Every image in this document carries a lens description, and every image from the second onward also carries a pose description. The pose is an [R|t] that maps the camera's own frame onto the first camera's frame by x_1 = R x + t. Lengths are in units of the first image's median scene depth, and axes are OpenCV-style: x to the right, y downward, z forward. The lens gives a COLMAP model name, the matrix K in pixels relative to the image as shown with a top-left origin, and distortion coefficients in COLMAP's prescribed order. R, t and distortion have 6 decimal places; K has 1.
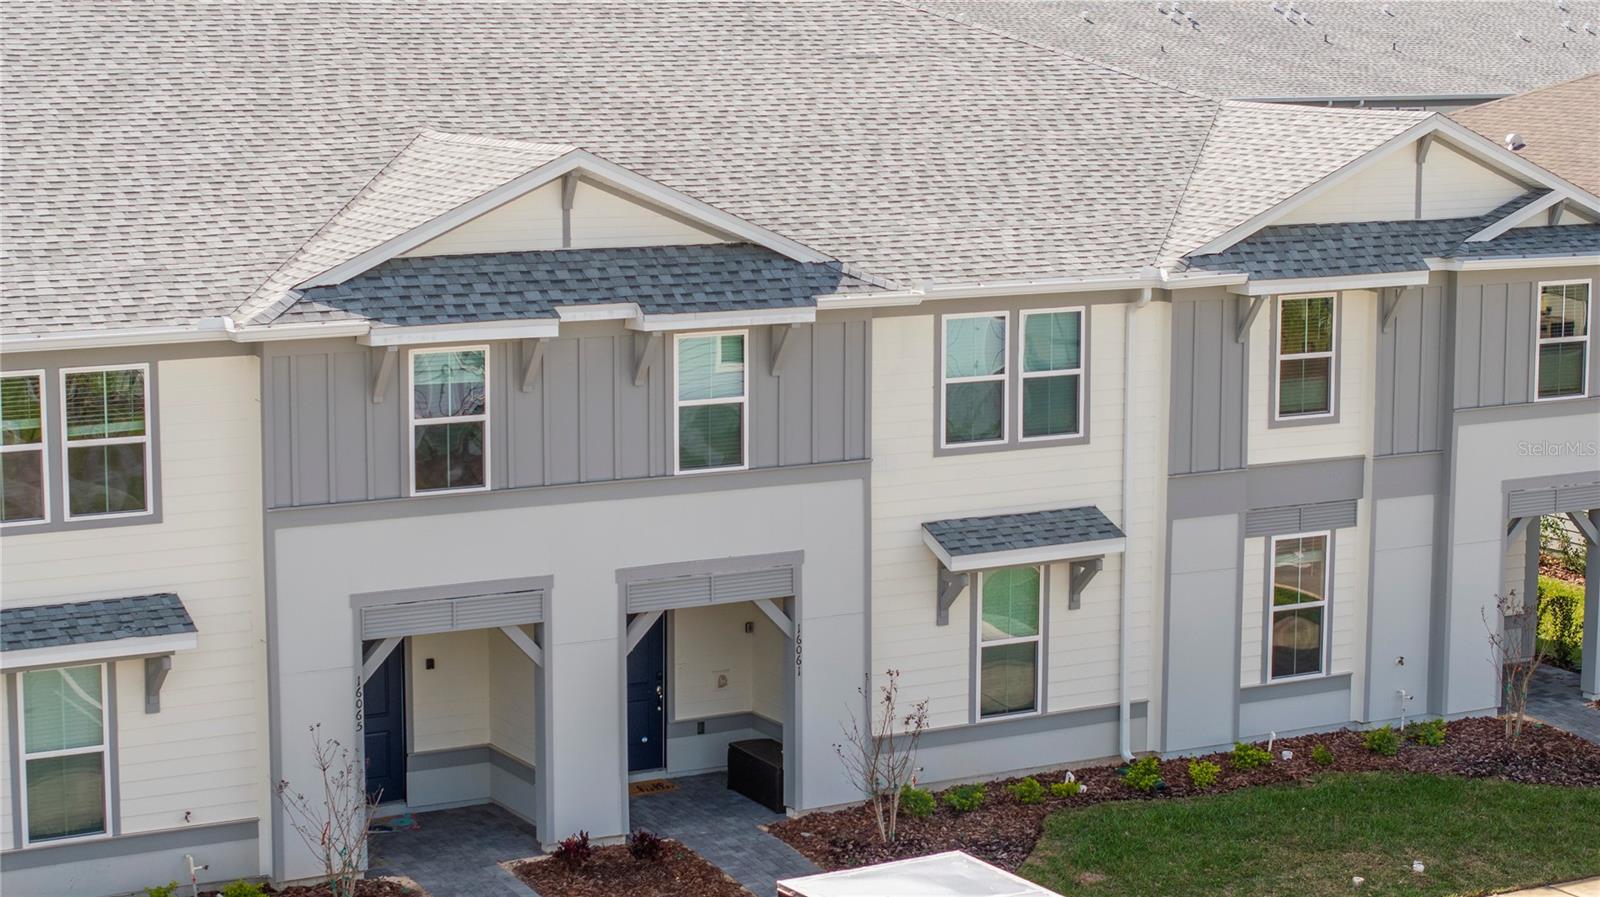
lens RADIAL K [[3219.0, 0, 800.0], [0, 3219.0, 448.5], [0, 0, 1]] dist [-0.138990, 0.440003]
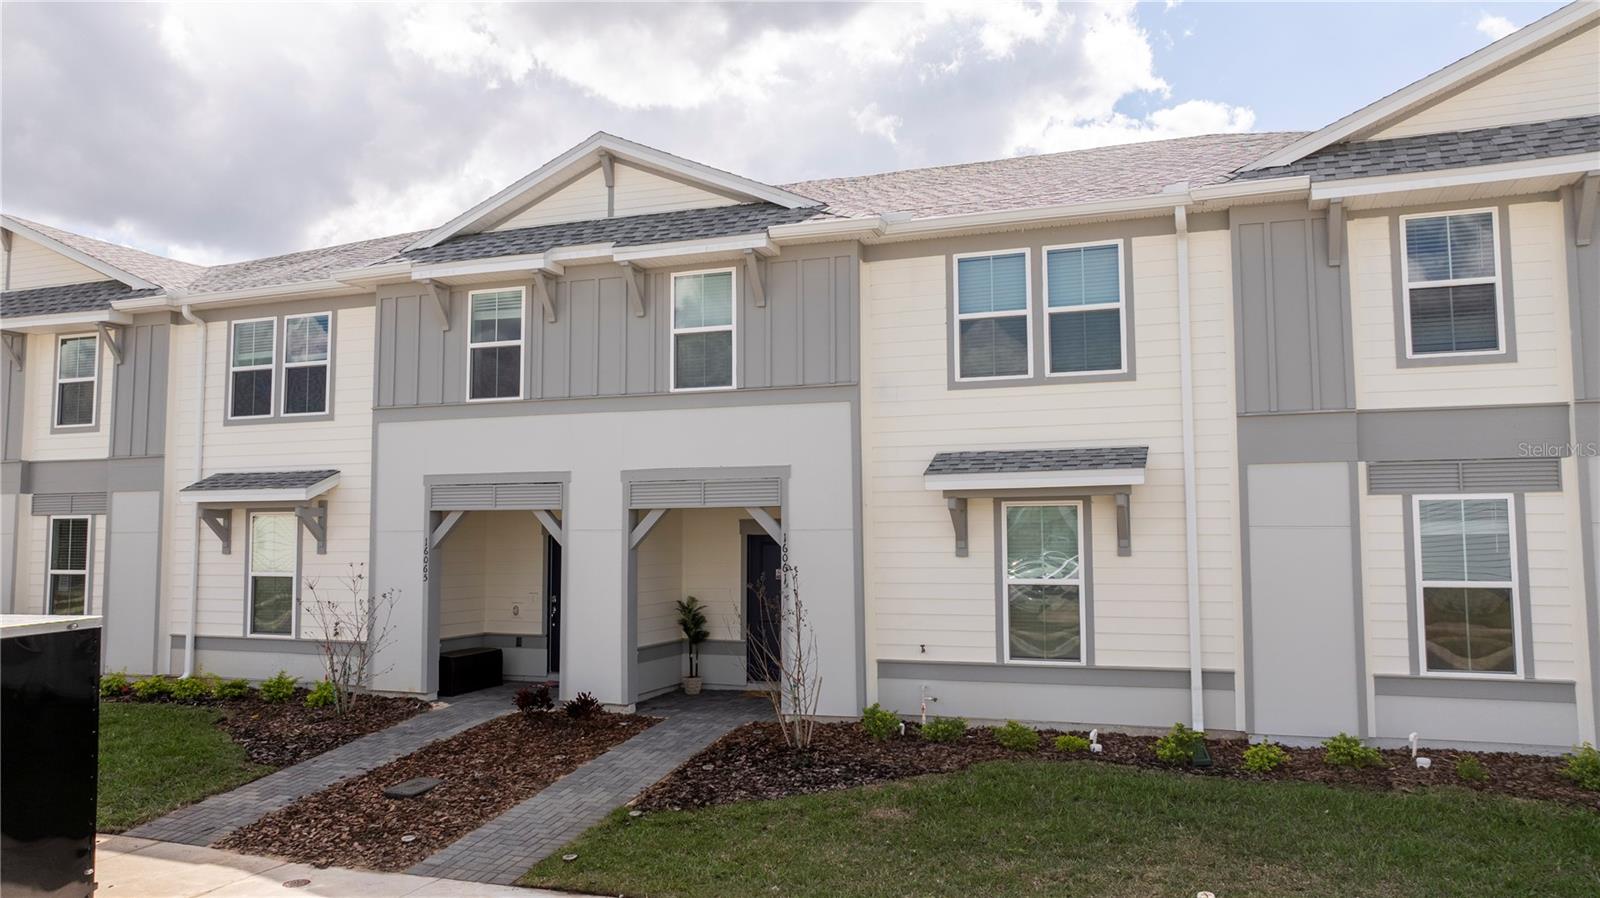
lens RADIAL K [[1126.7, 0, 807.7], [0, 1126.7, 443.1], [0, 0, 1]] dist [-0.016075, -0.003766]
pose [[0.650256, -0.069104, -0.756566, 0.283389], [-0.106046, 0.977849, -0.180461, 0.089038], [0.752278, 0.197576, 0.628524, 0.732418]]
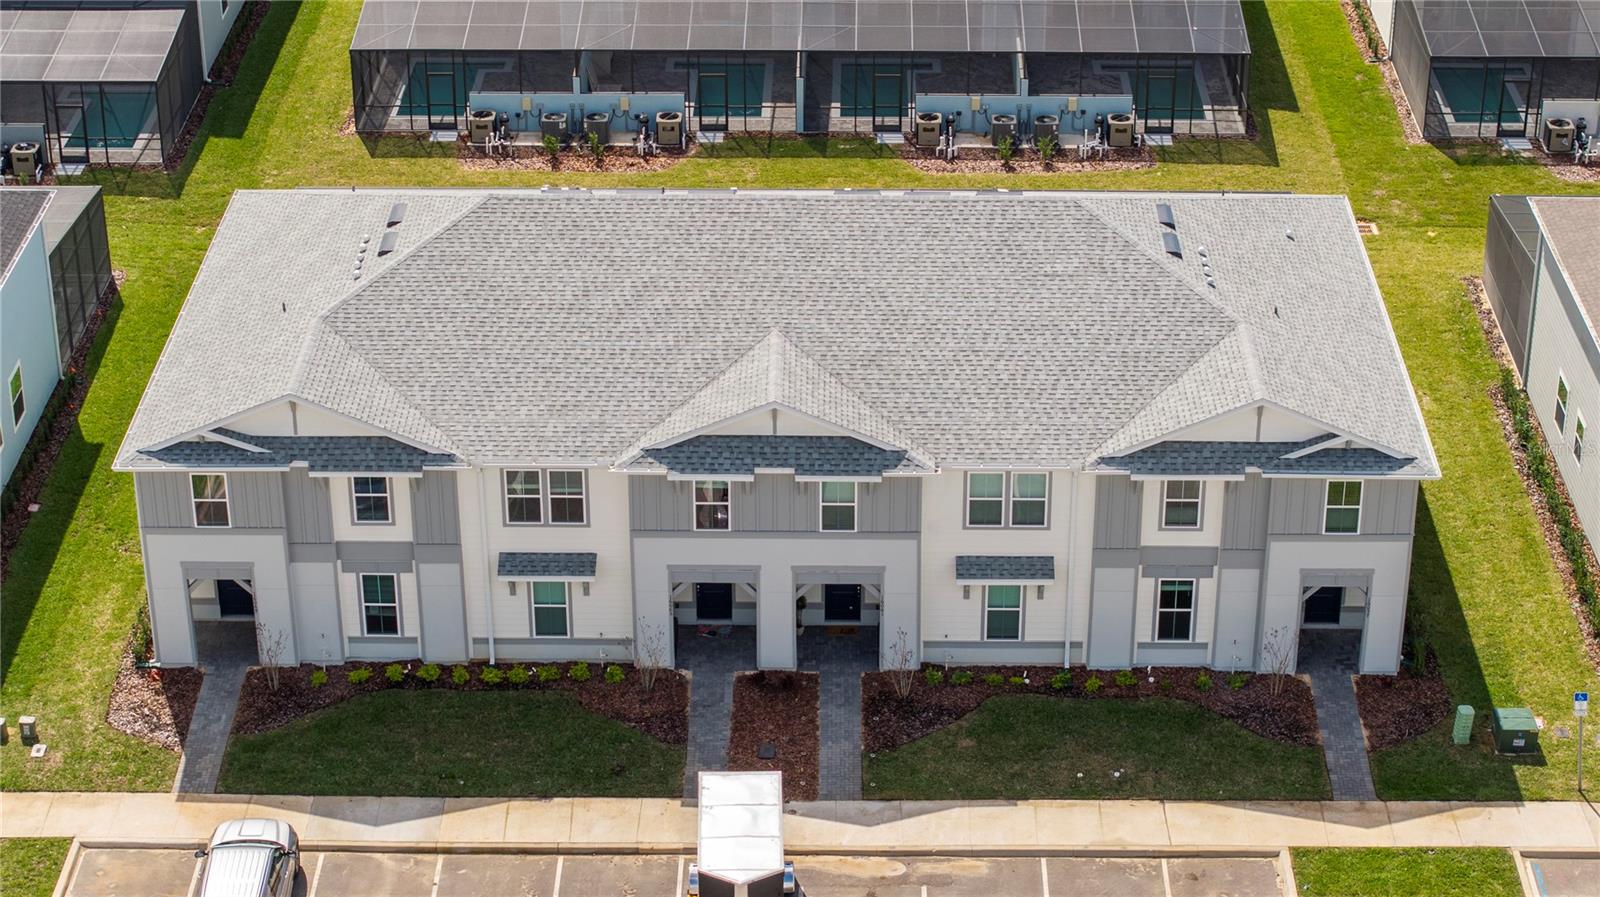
lens RADIAL K [[3219.0, 0, 800.0], [0, 3219.0, 448.5], [0, 0, 1]] dist [-0.138990, 0.440003]
pose [[0.861454, 0.235069, -0.450155, 0.893334], [-0.070430, 0.933155, 0.352508, -0.789398], [0.502928, -0.271965, 0.820426, -0.794934]]
